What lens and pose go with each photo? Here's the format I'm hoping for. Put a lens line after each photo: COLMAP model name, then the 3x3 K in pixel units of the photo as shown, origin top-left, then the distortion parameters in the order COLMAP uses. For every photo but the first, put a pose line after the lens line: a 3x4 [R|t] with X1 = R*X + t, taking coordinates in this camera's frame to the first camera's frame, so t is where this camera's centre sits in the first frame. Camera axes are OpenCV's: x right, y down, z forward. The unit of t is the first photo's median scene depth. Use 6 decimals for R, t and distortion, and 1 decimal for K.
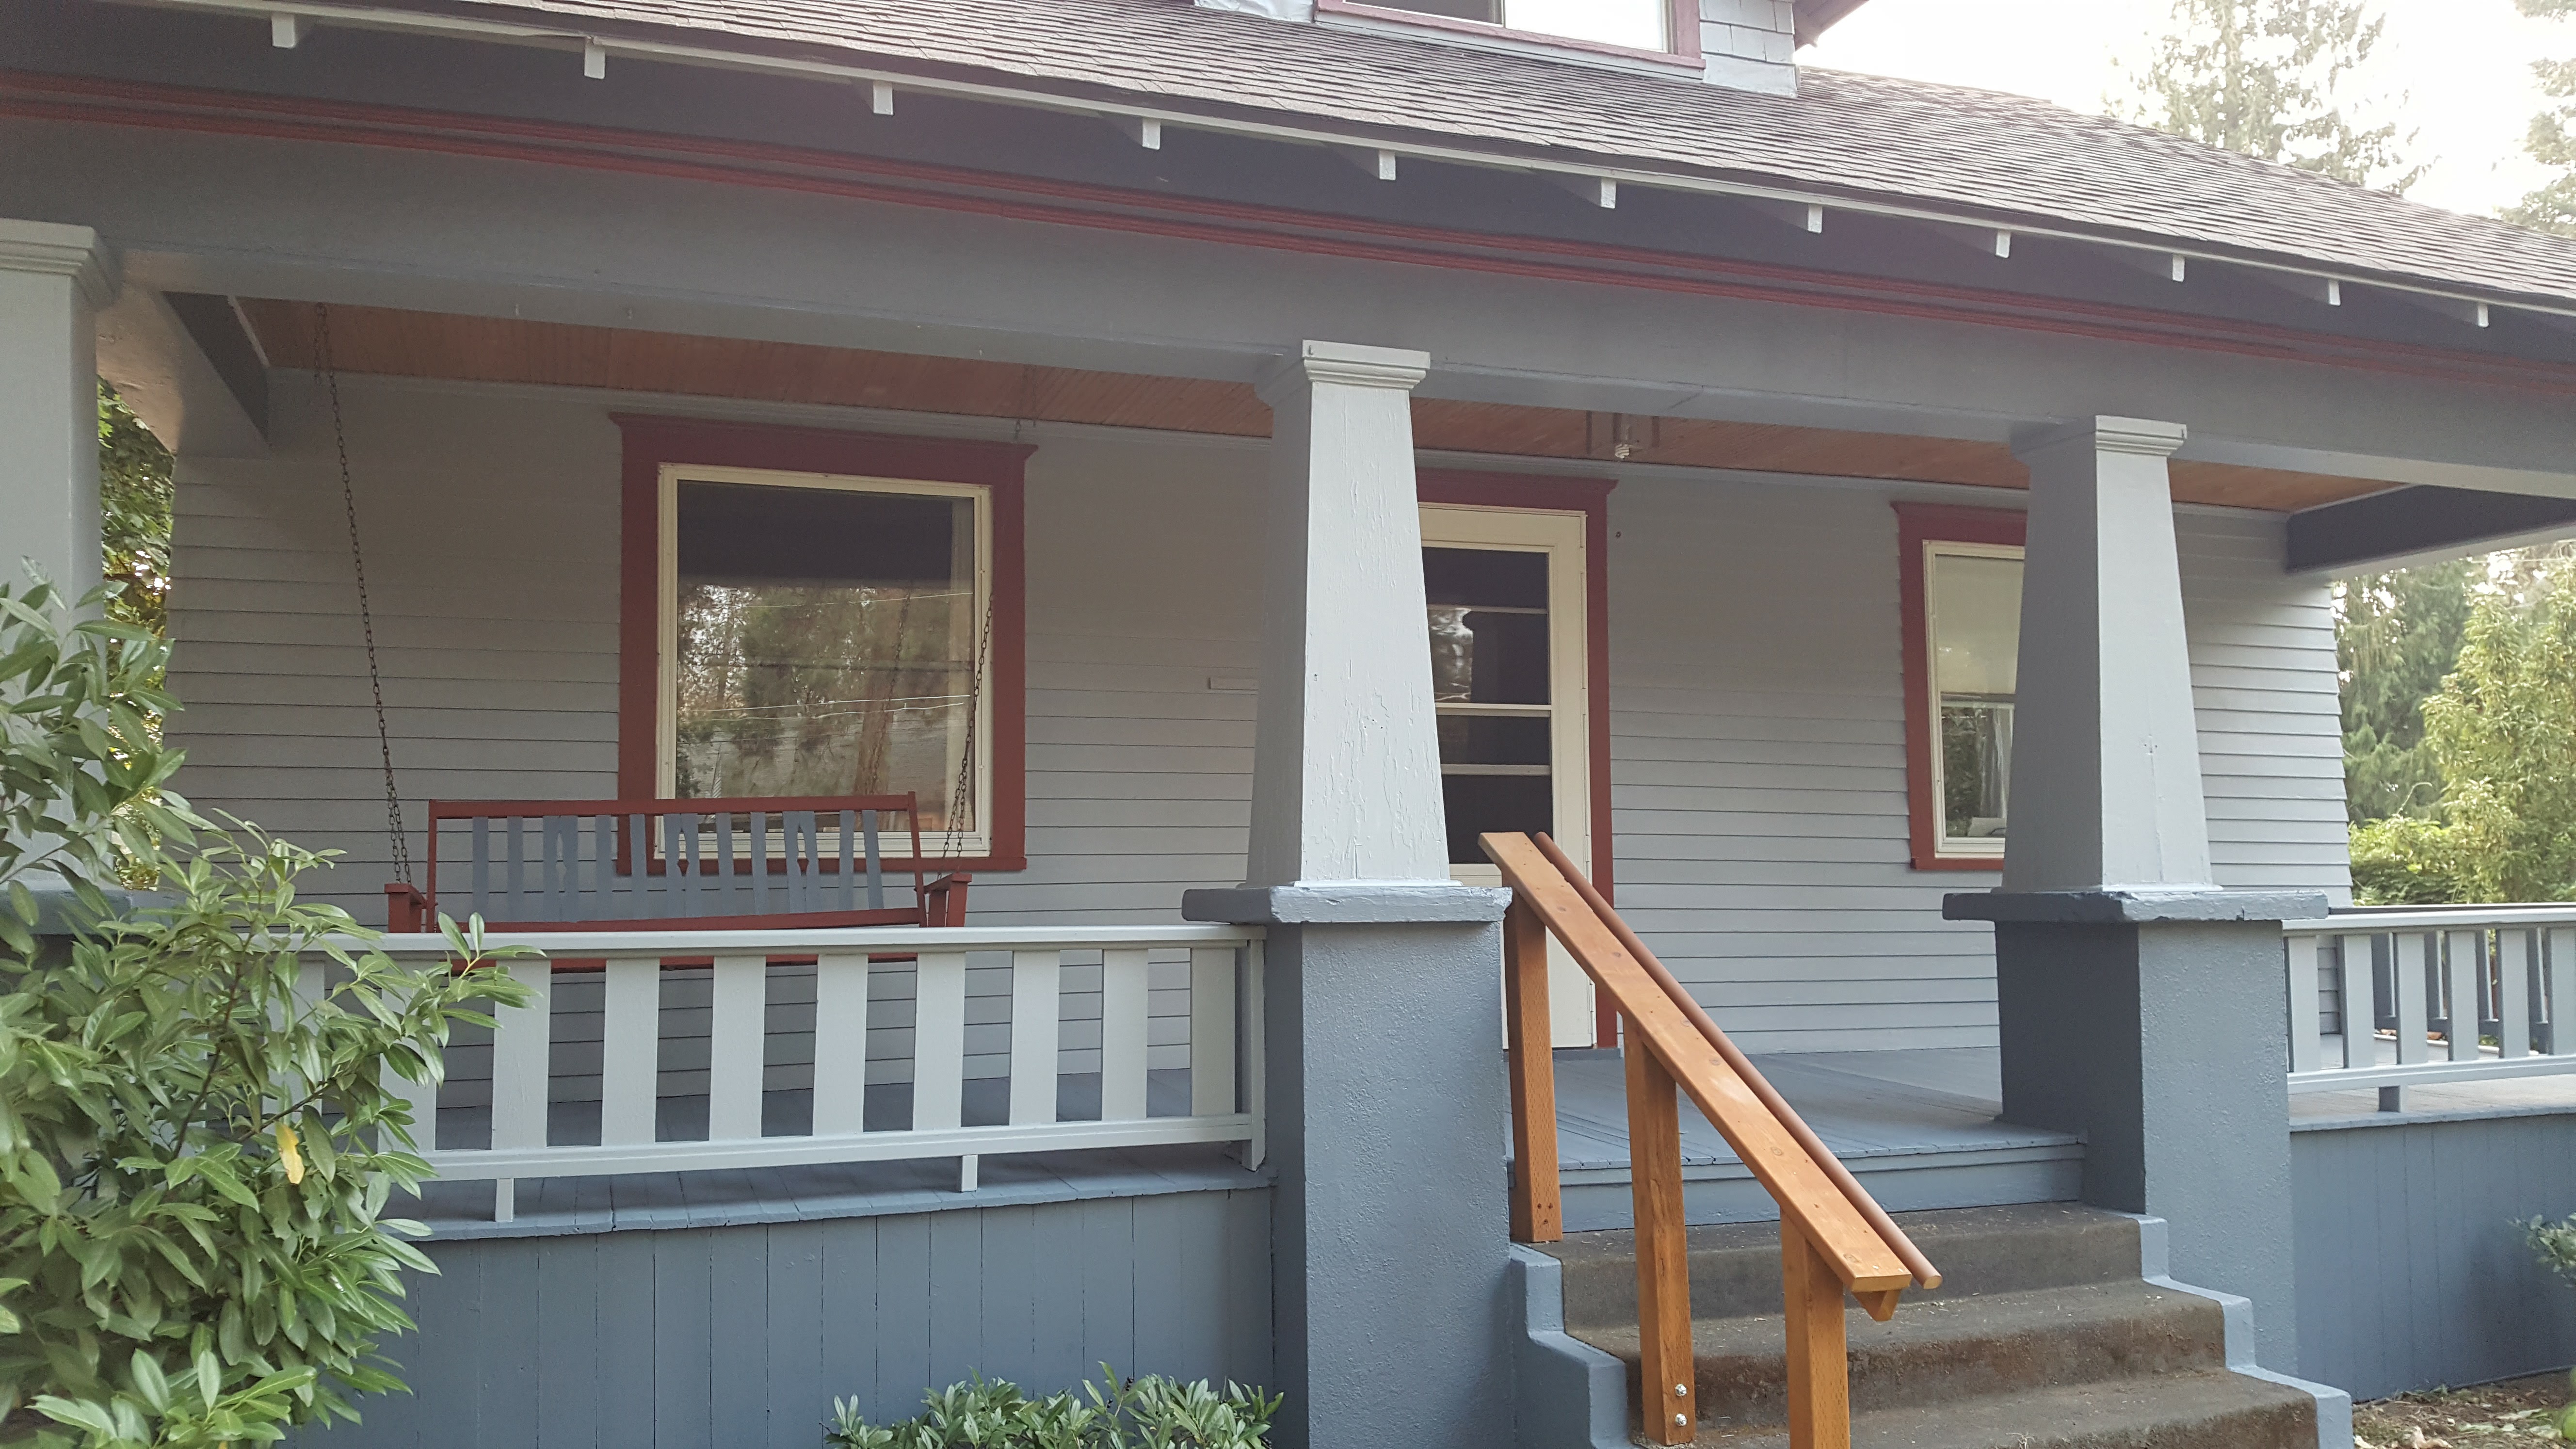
lens RADIAL K [[1914.7, 0, 1288.0], [0, 1914.7, 724.5], [0, 0, 1]] dist [0.207360, -0.357444]
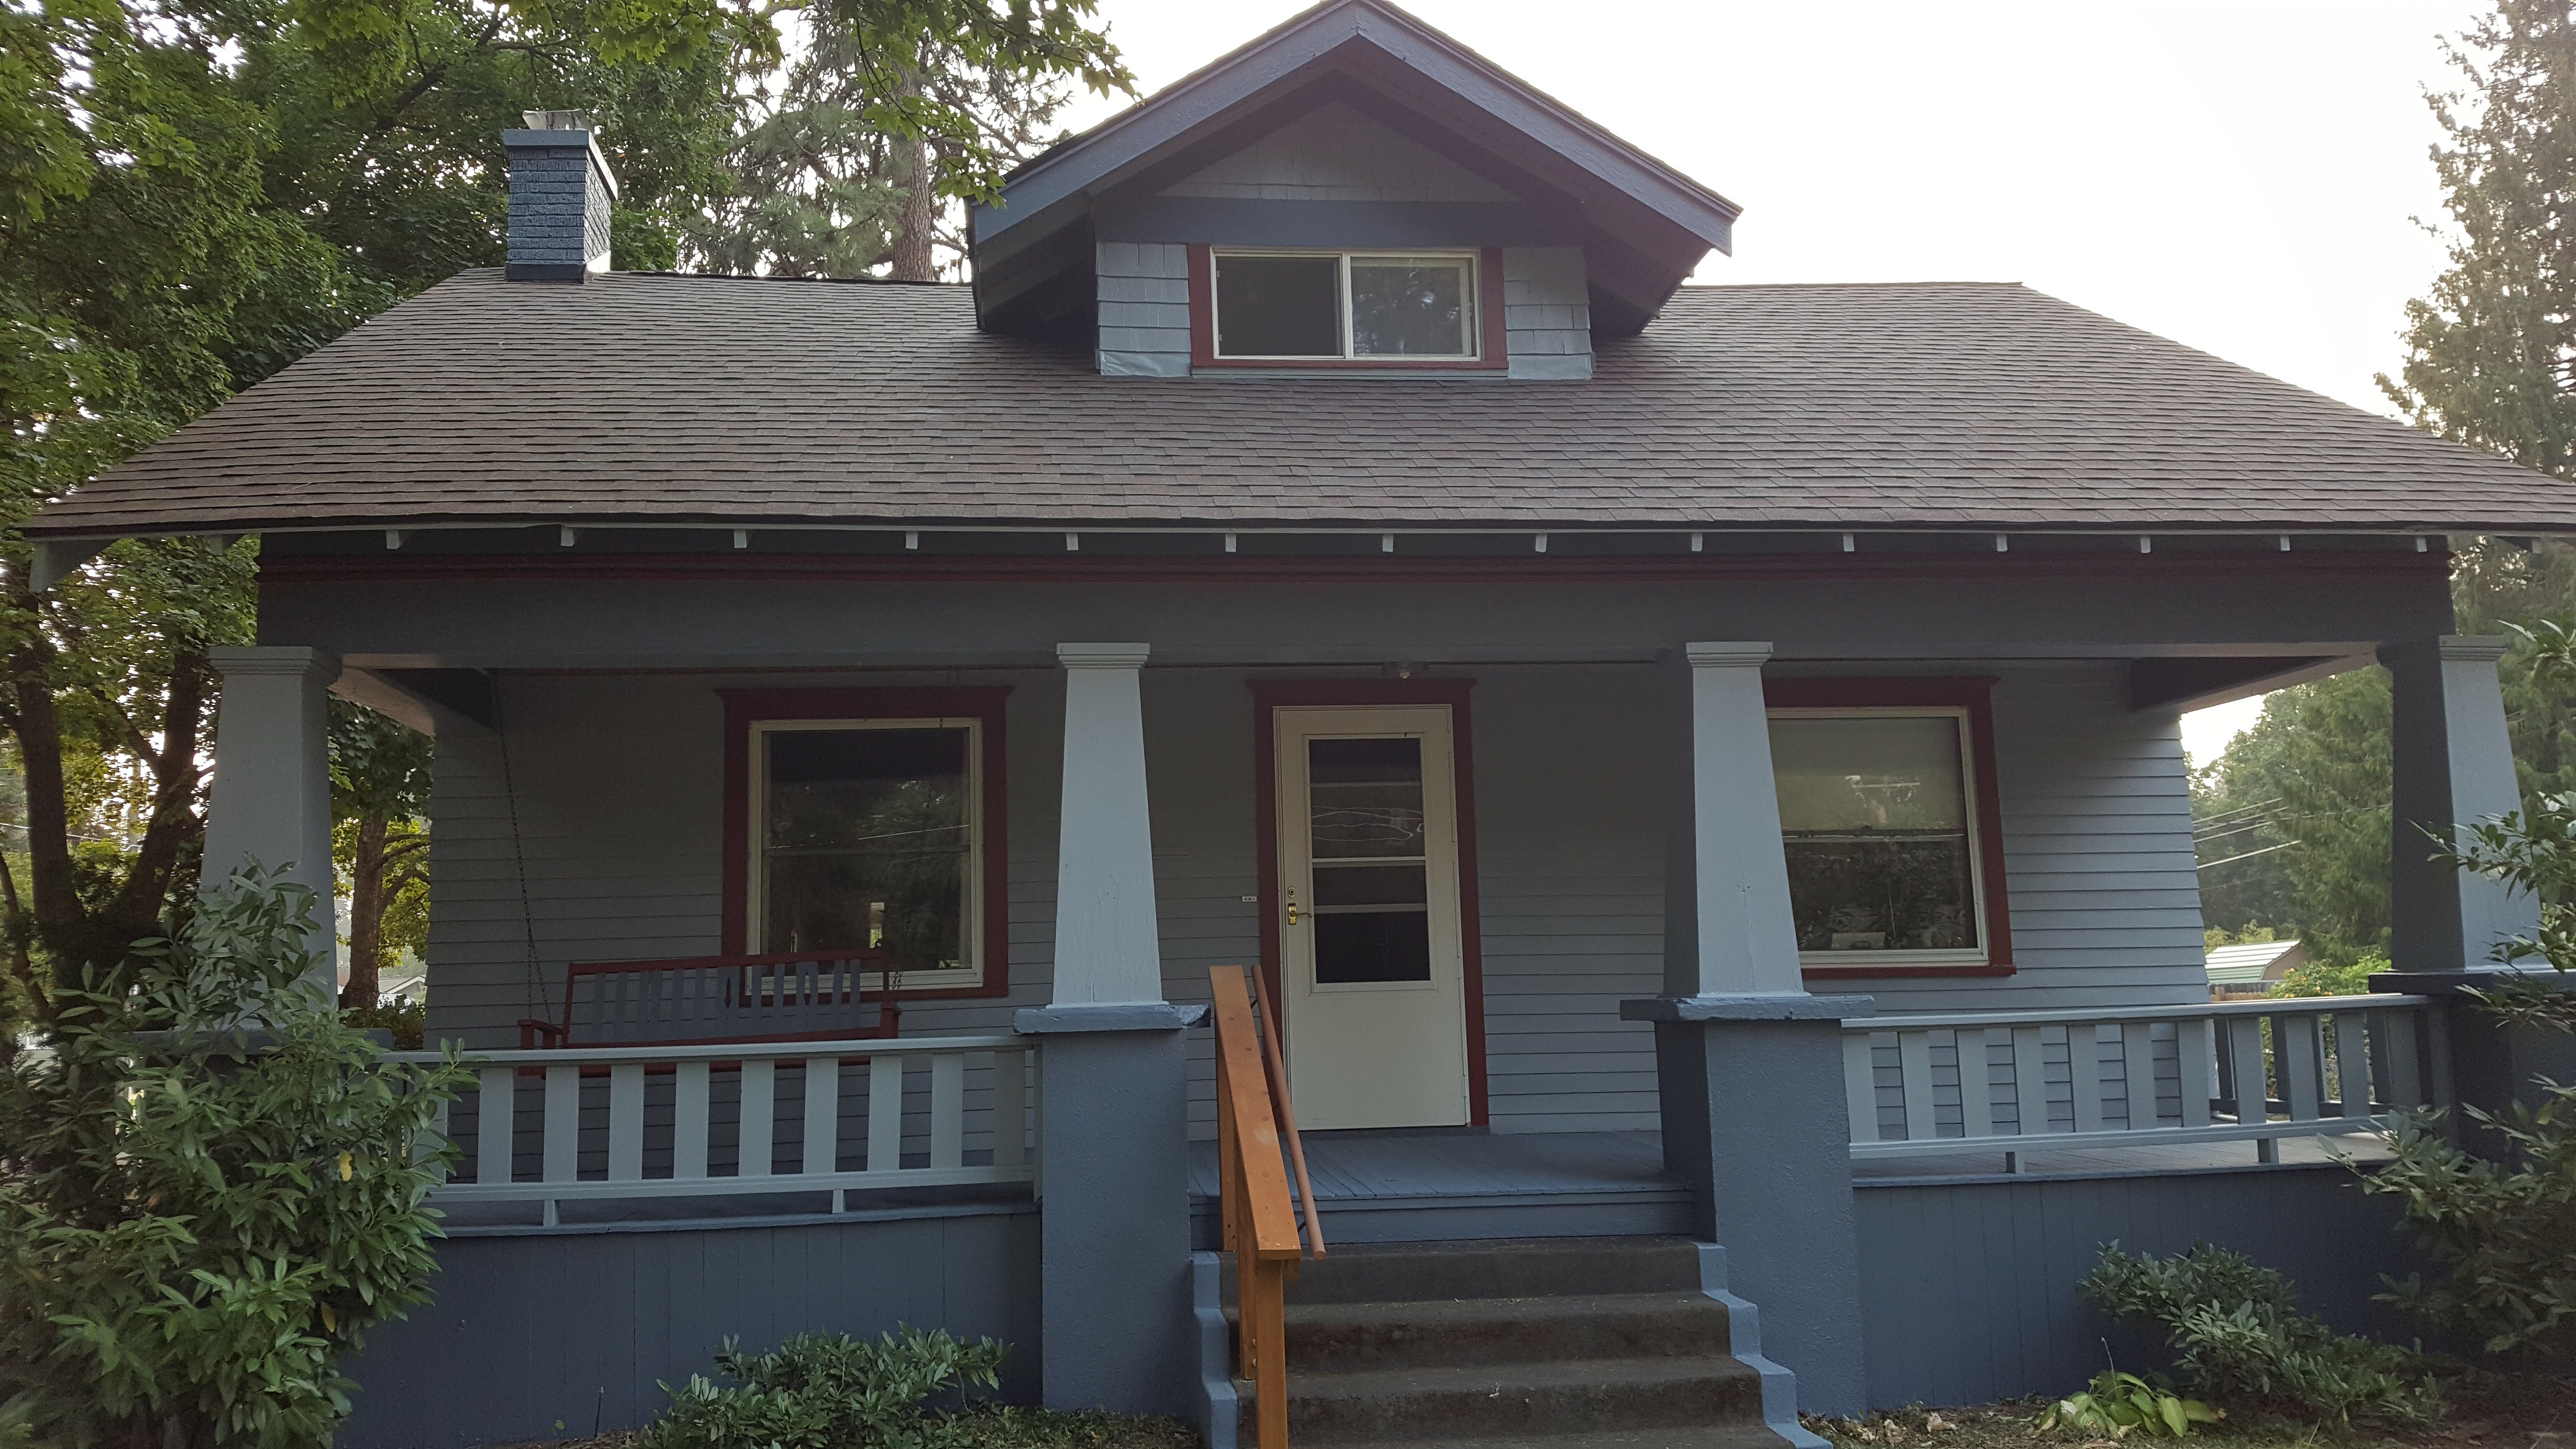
lens RADIAL K [[1920.8, 0, 1288.0], [0, 1920.8, 724.5], [0, 0, 1]] dist [0.278478, -0.577158]
pose [[0.971449, -0.050500, -0.231812, 0.489014], [0.038003, 0.997589, -0.058066, -0.037017], [0.234186, 0.047598, 0.971026, -0.389890]]
